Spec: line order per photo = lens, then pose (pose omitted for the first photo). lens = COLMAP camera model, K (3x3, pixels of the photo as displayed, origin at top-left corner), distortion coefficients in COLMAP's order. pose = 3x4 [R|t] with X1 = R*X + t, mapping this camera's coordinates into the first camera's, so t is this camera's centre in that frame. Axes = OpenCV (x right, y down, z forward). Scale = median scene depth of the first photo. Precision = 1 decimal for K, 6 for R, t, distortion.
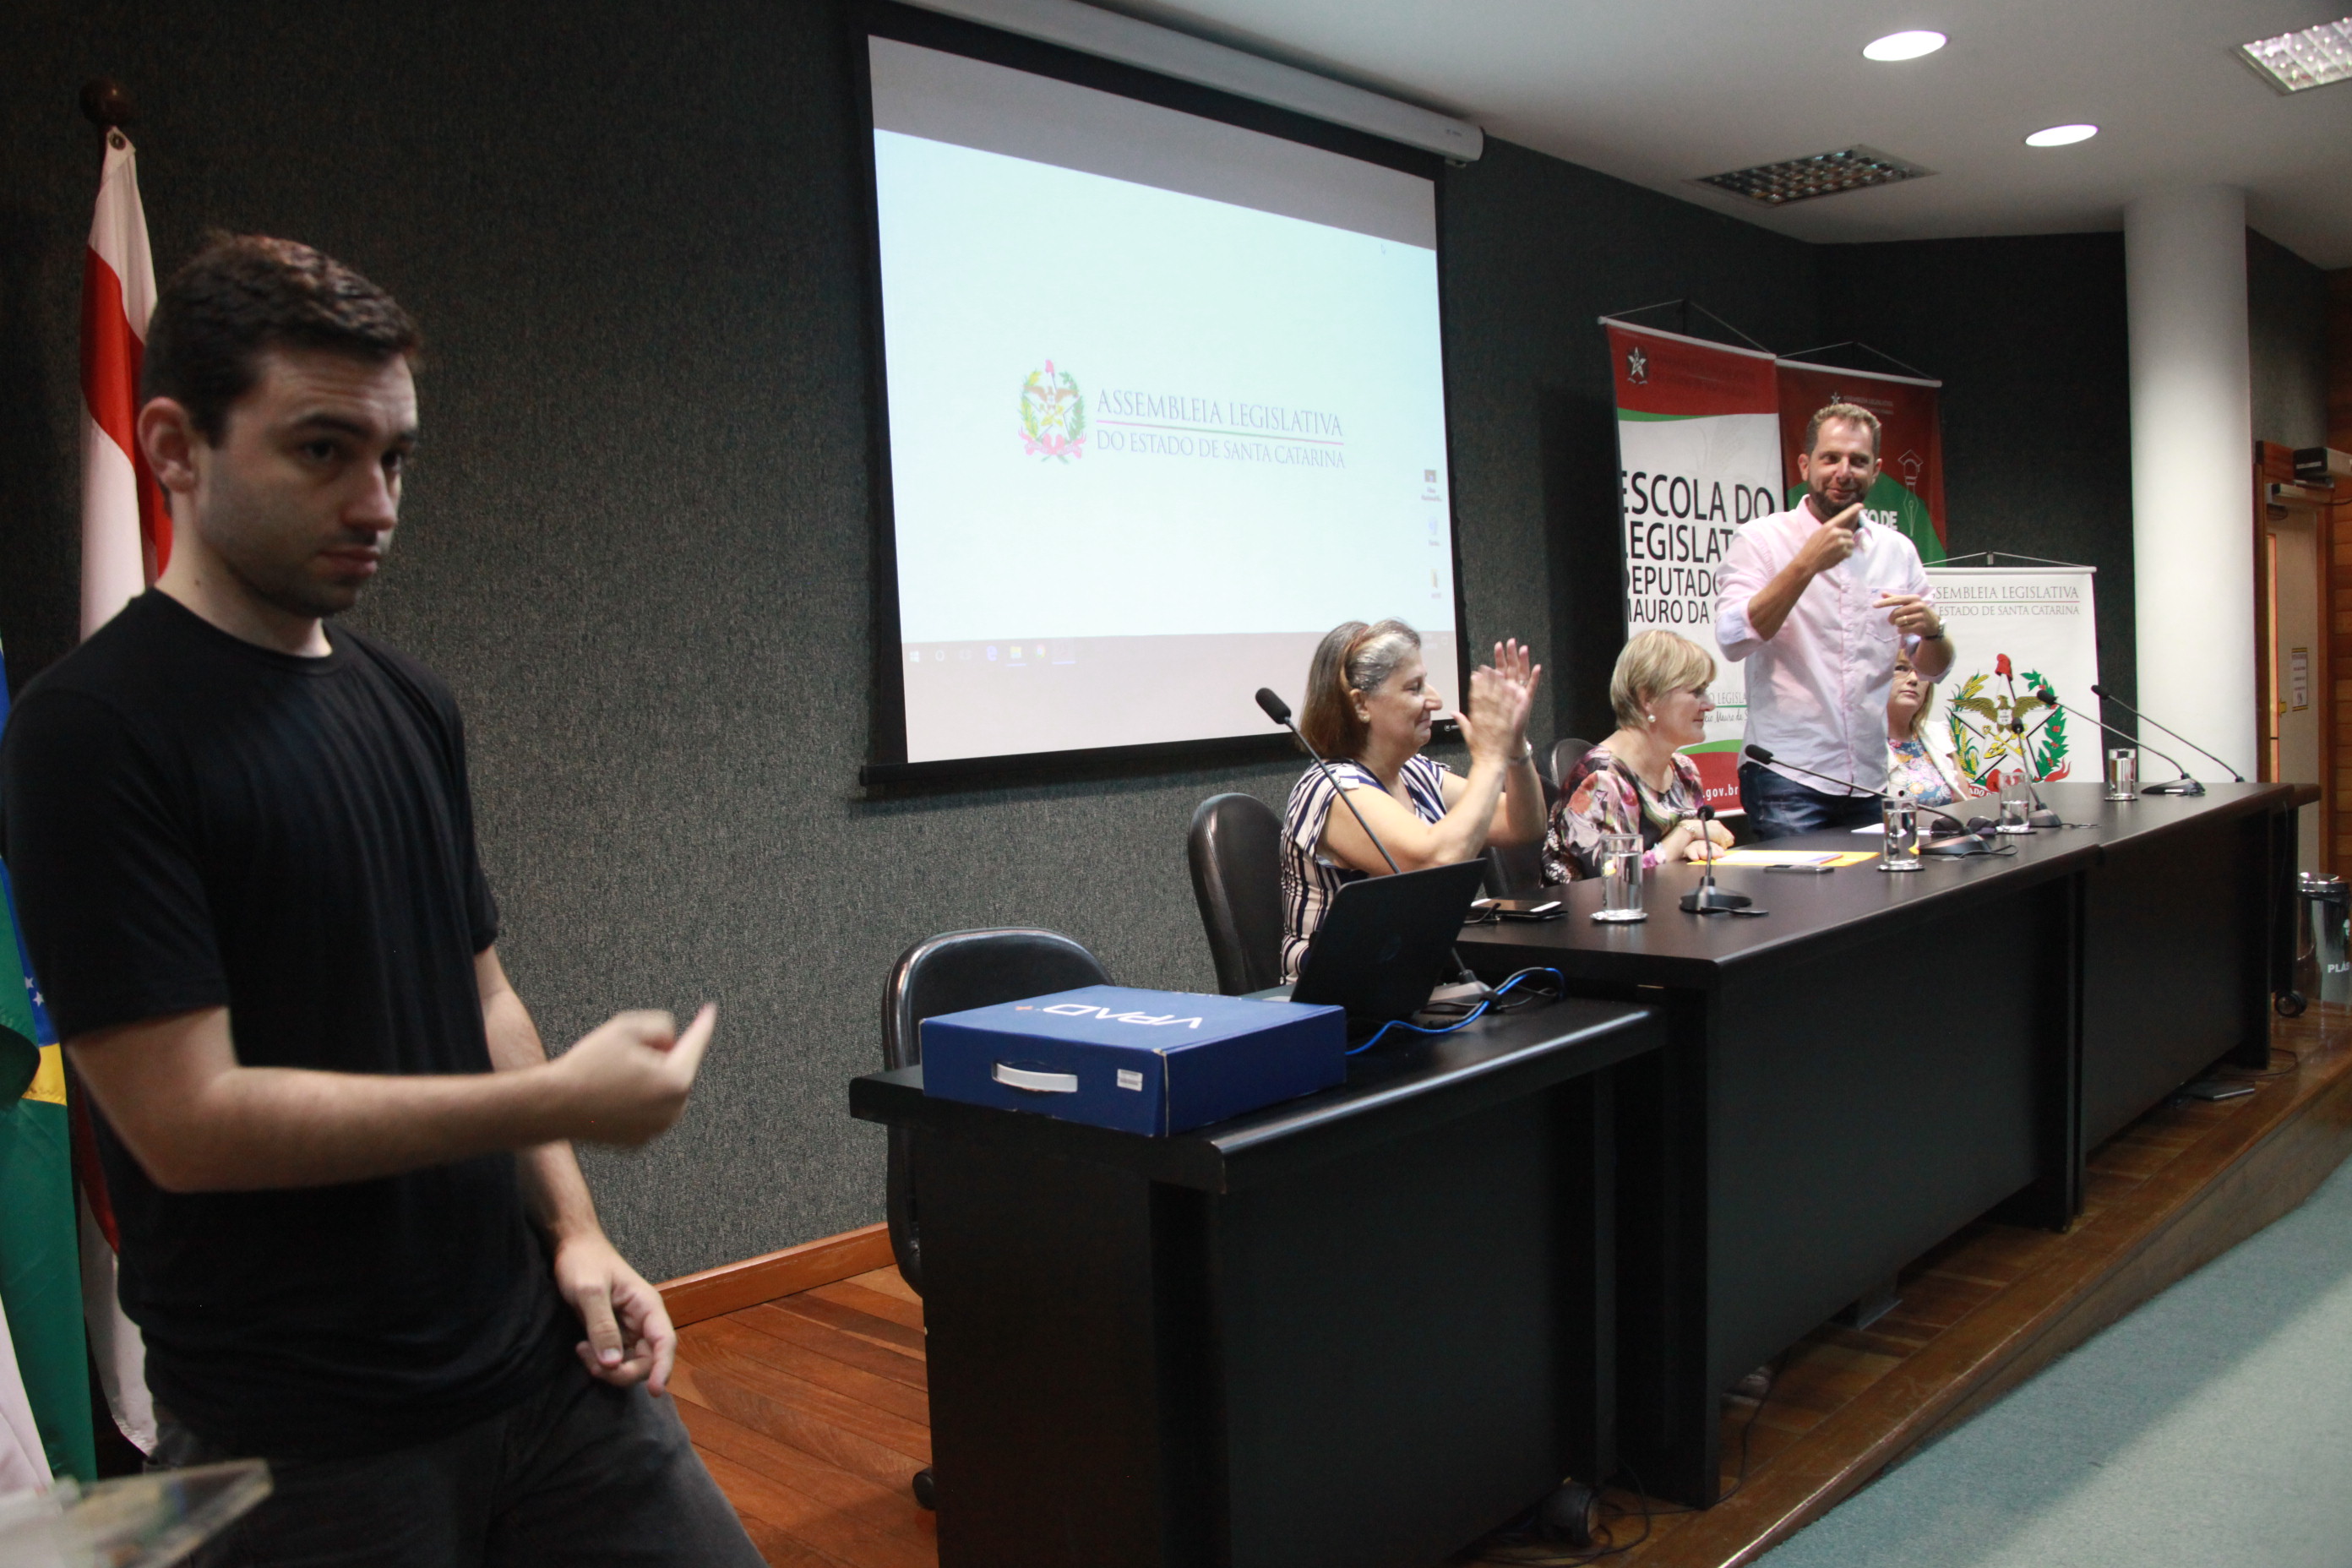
lens RADIAL K [[1924.0, 0, 1165.3], [0, 1924.0, 821.6], [0, 0, 1]] dist [-0.162772, 0.141139]
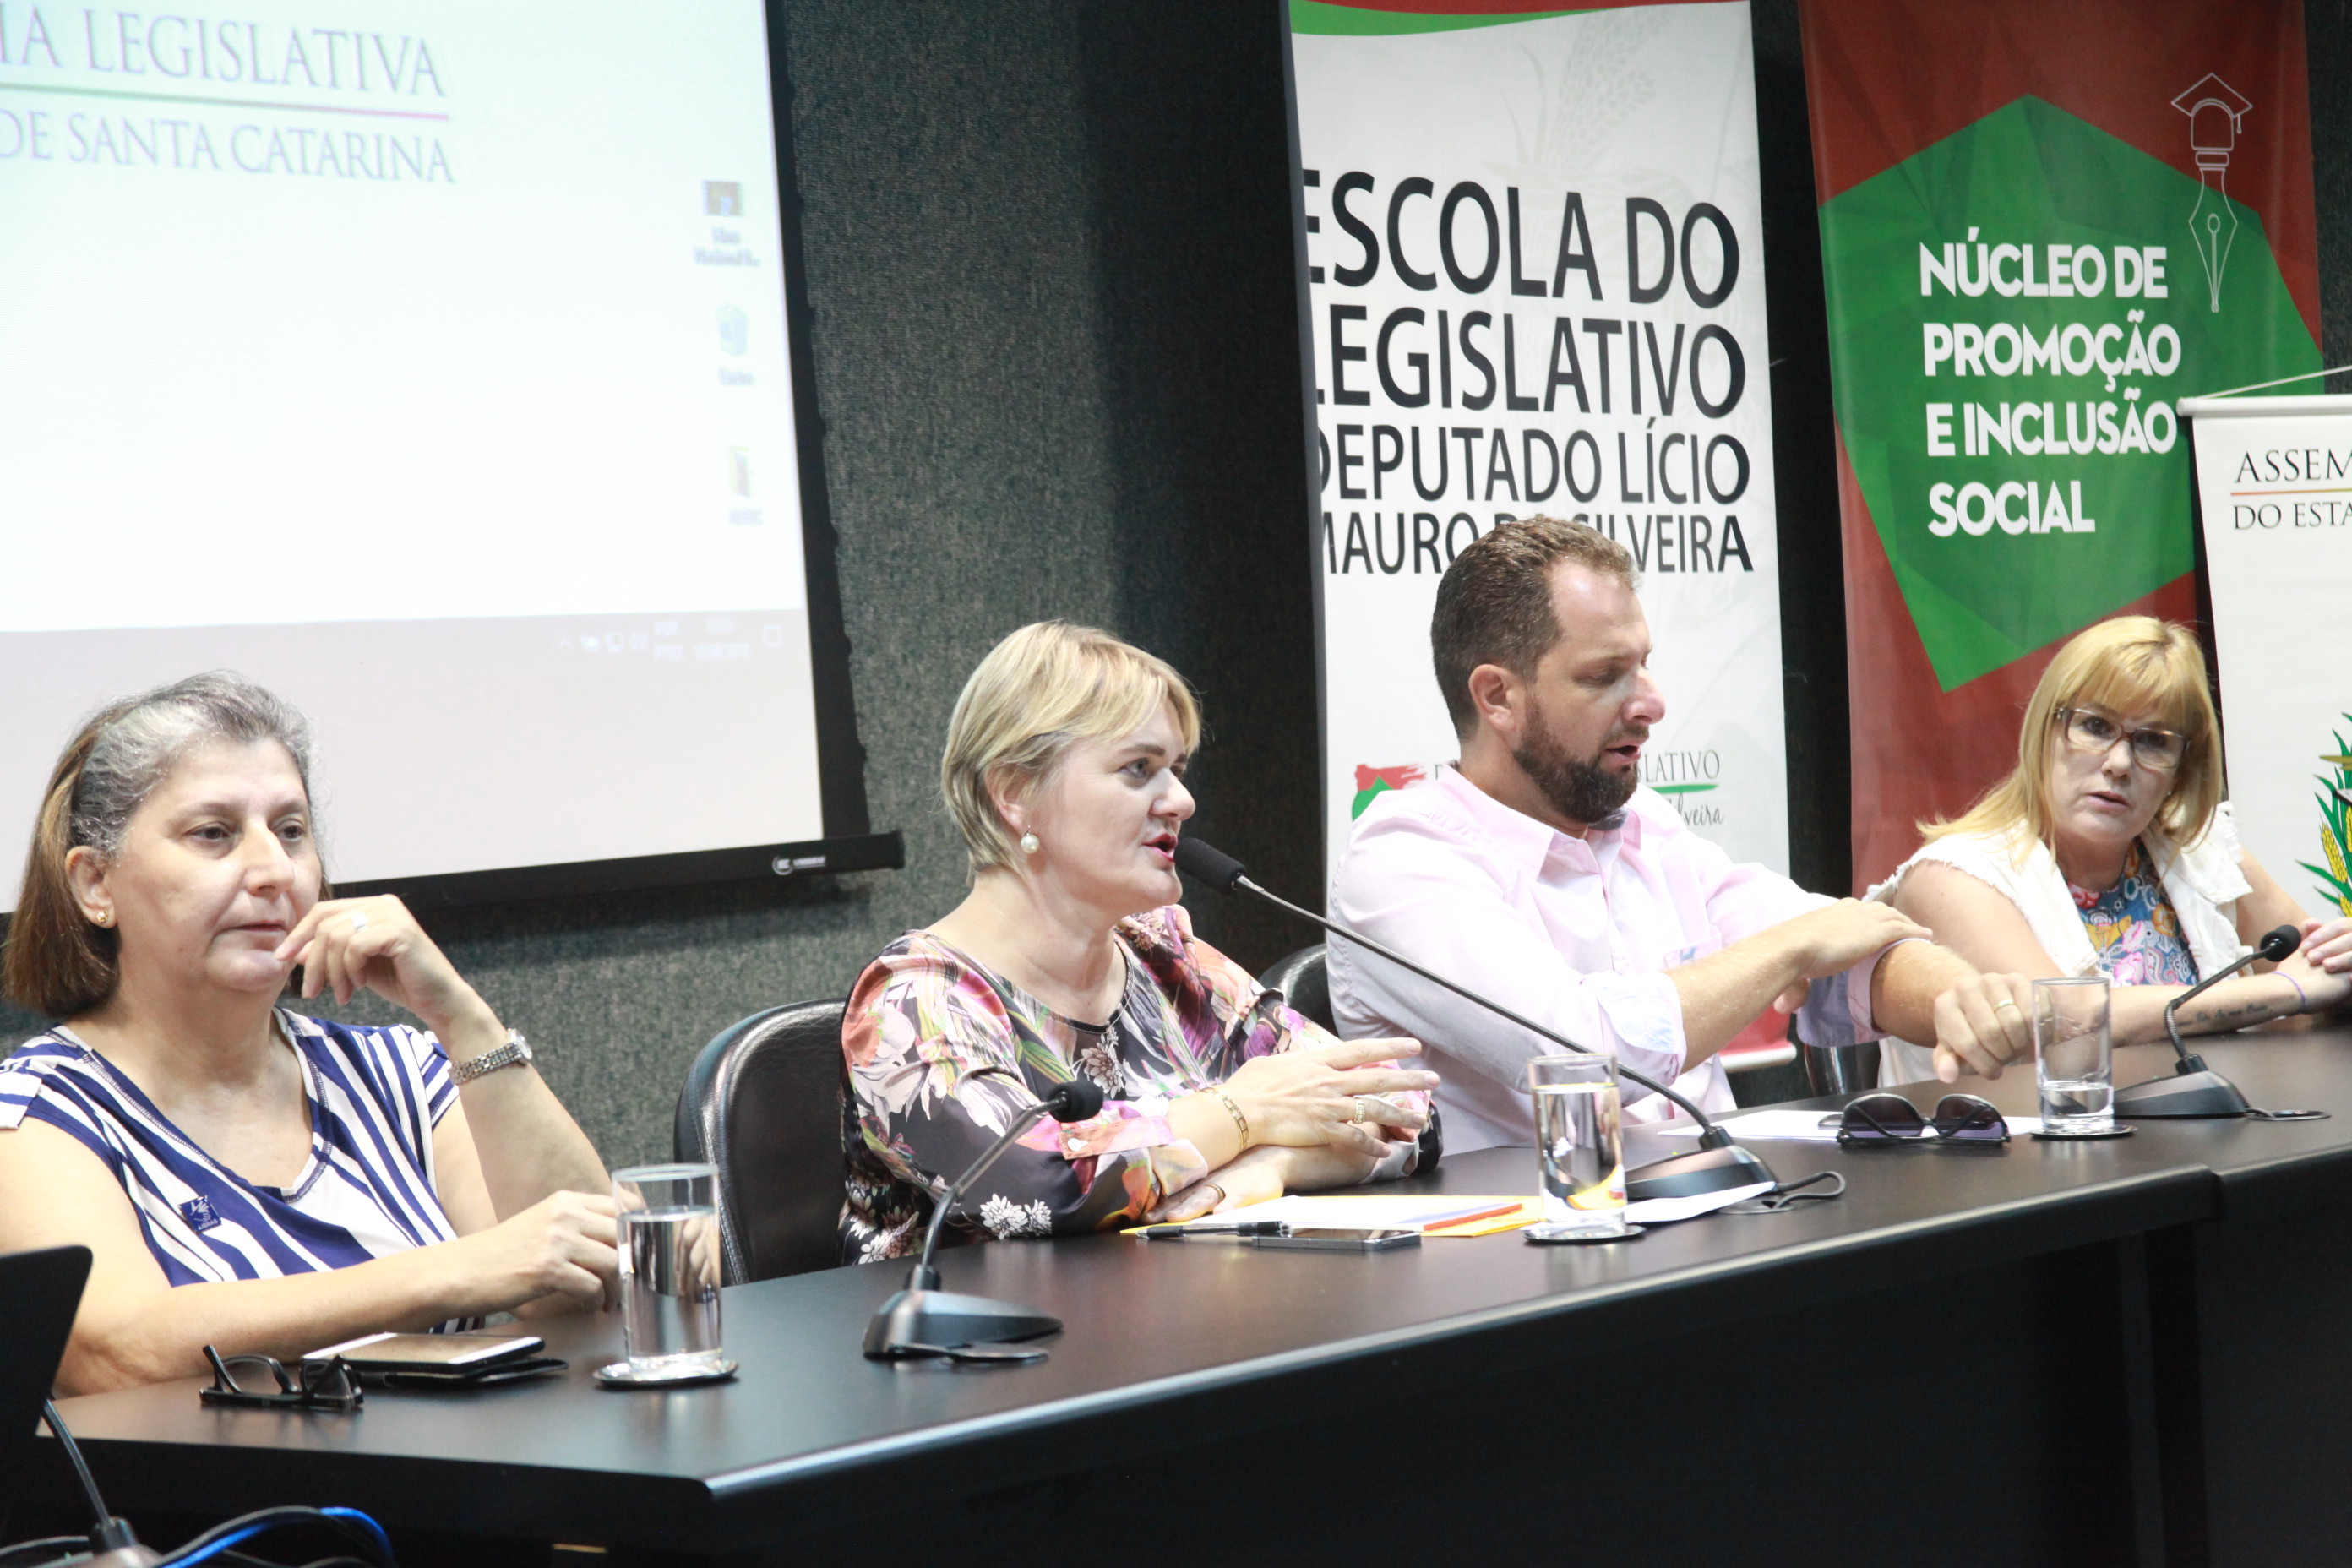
lens RADIAL K [[5579.2, 0, 1142.5], [0, 5579.2, 821.6], [0, 0, 1]] dist [0.388262, 0.151226]
pose [[0.997274, -0.009825, 0.073125, 0.160719], [0.013292, 0.998803, -0.047074, -0.005639], [-0.072575, 0.047918, 0.996211, -0.120834]]
